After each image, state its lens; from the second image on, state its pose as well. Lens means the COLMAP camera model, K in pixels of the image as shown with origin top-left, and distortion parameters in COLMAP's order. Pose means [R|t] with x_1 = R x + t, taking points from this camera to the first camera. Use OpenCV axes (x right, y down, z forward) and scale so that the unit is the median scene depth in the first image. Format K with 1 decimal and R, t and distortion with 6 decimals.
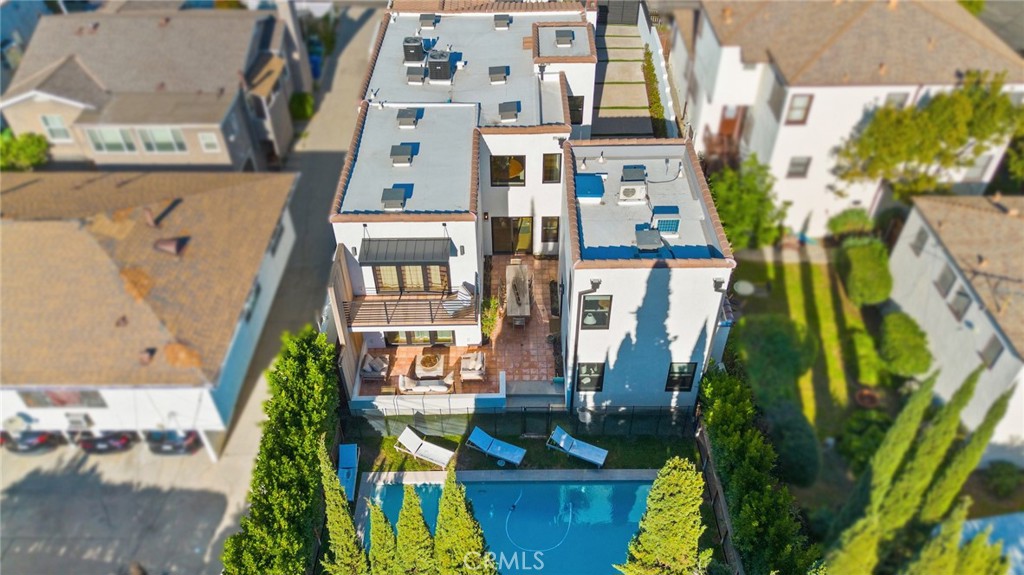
lens RADIAL K [[732.2, 0, 512.0], [0, 732.2, 287.5], [0, 0, 1]] dist [0.061058, -0.003500]
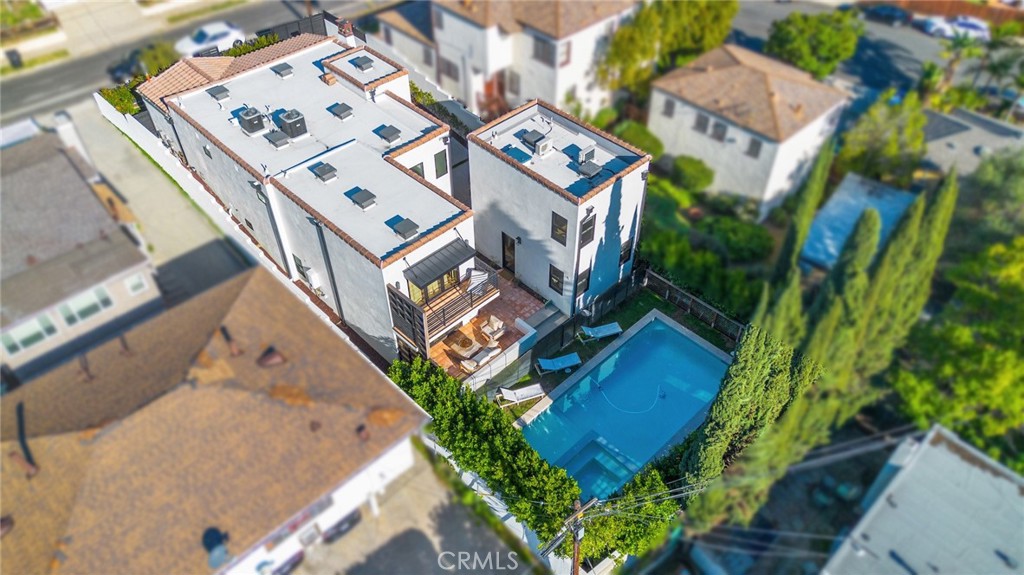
lens RADIAL K [[732.2, 0, 512.0], [0, 732.2, 287.5], [0, 0, 1]] dist [0.061058, -0.003500]
pose [[0.724091, -0.481435, 0.493876, -0.642847], [0.463681, 0.869897, 0.168164, -0.154110], [-0.510581, 0.107235, 0.853117, -0.086915]]
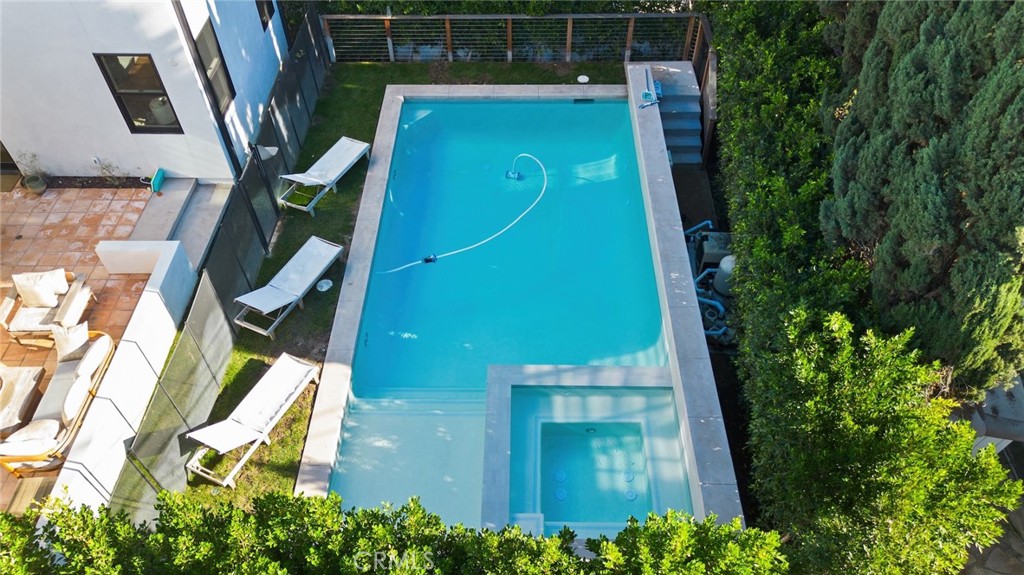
lens RADIAL K [[732.2, 0, 512.0], [0, 732.2, 287.5], [0, 0, 1]] dist [0.061058, -0.003500]
pose [[0.025866, -0.743282, 0.668478, -0.327674], [0.679321, 0.503650, 0.533723, 0.060837], [-0.733385, 0.440306, 0.517955, 0.630367]]
